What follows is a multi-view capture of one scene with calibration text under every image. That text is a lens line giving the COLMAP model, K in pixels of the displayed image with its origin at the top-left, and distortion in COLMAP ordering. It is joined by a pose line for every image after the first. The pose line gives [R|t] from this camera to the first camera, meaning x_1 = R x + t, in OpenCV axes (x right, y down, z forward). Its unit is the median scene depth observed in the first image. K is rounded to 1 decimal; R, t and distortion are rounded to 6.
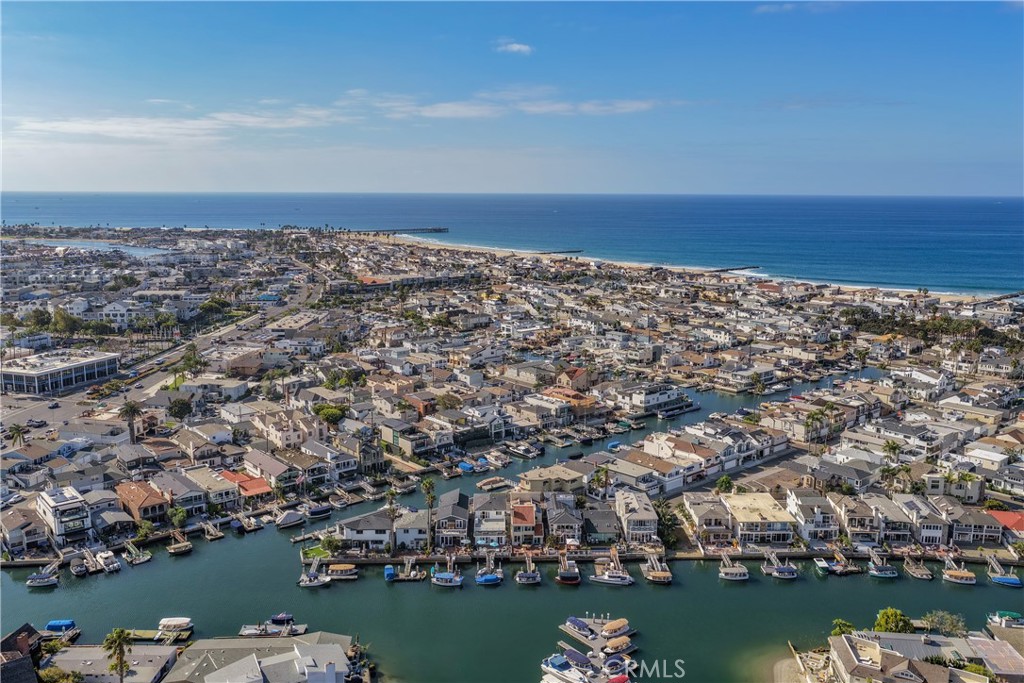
lens RADIAL K [[852.6, 0, 503.2], [0, 852.6, 344.7], [0, 0, 1]] dist [-0.010286, 0.038830]
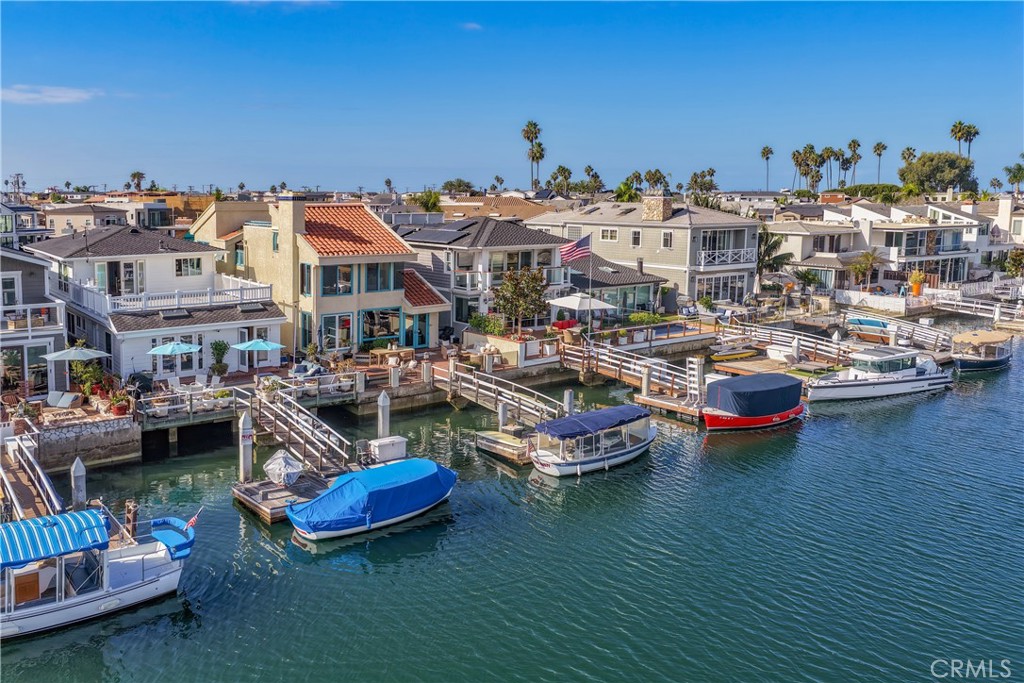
lens RADIAL K [[852.6, 0, 513.5], [0, 852.6, 285.9], [0, 0, 1]] dist [-0.010286, 0.038830]
pose [[0.809412, -0.063671, 0.583780, -0.044512], [0.107809, 0.993320, -0.041140, 0.144546], [-0.577260, 0.096236, 0.810869, 0.504662]]
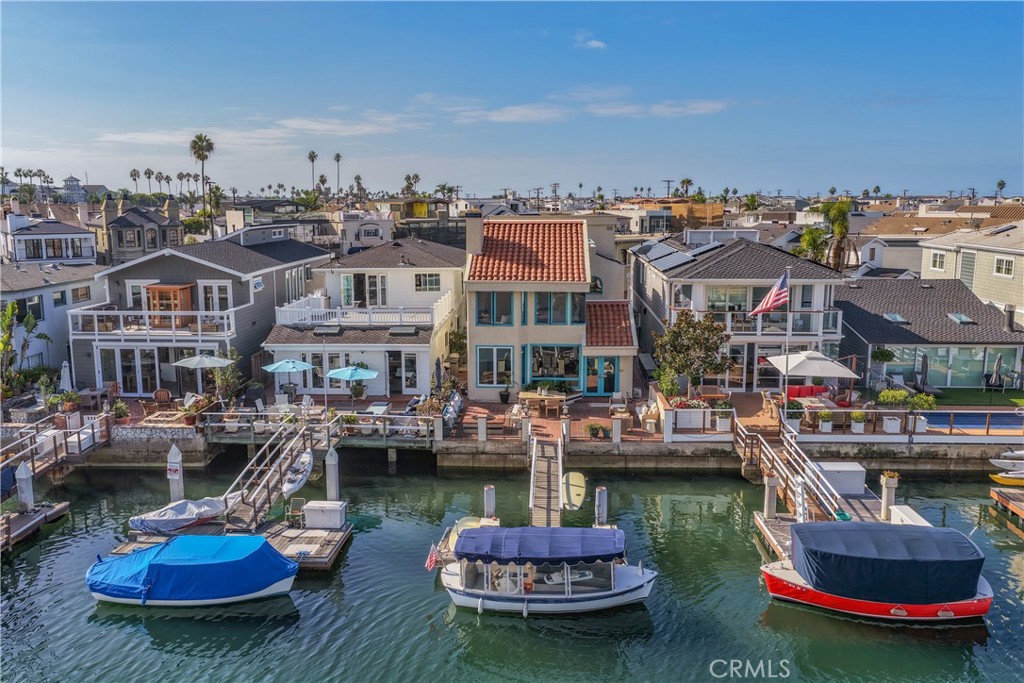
lens RADIAL K [[852.6, 0, 521.2], [0, 852.6, 347.3], [0, 0, 1]] dist [-0.010286, 0.038830]
pose [[0.998339, 0.006129, -0.057289, 0.020652], [-0.006779, 0.999915, -0.011155, 0.141903], [0.057216, 0.011525, 0.998295, 0.510825]]
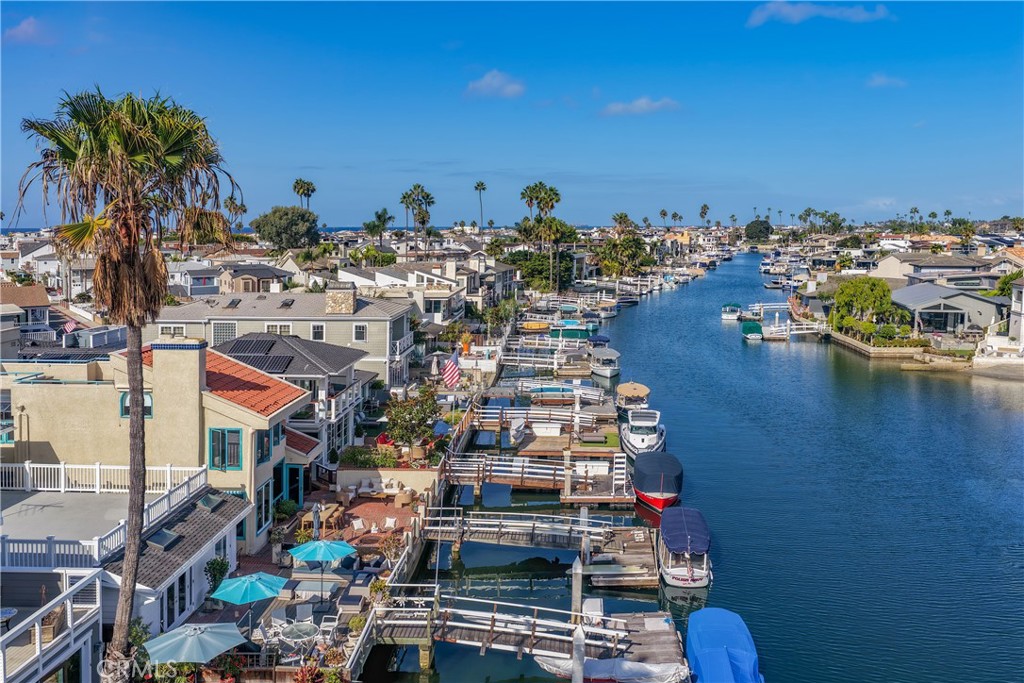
lens RADIAL K [[852.6, 0, 515.7], [0, 852.6, 243.5], [0, 0, 1]] dist [-0.010286, 0.038830]
pose [[0.075210, -0.022727, 0.996909, -0.092100], [0.183537, 0.982976, 0.008562, 0.116247], [-0.980131, 0.182326, 0.078100, 0.582506]]
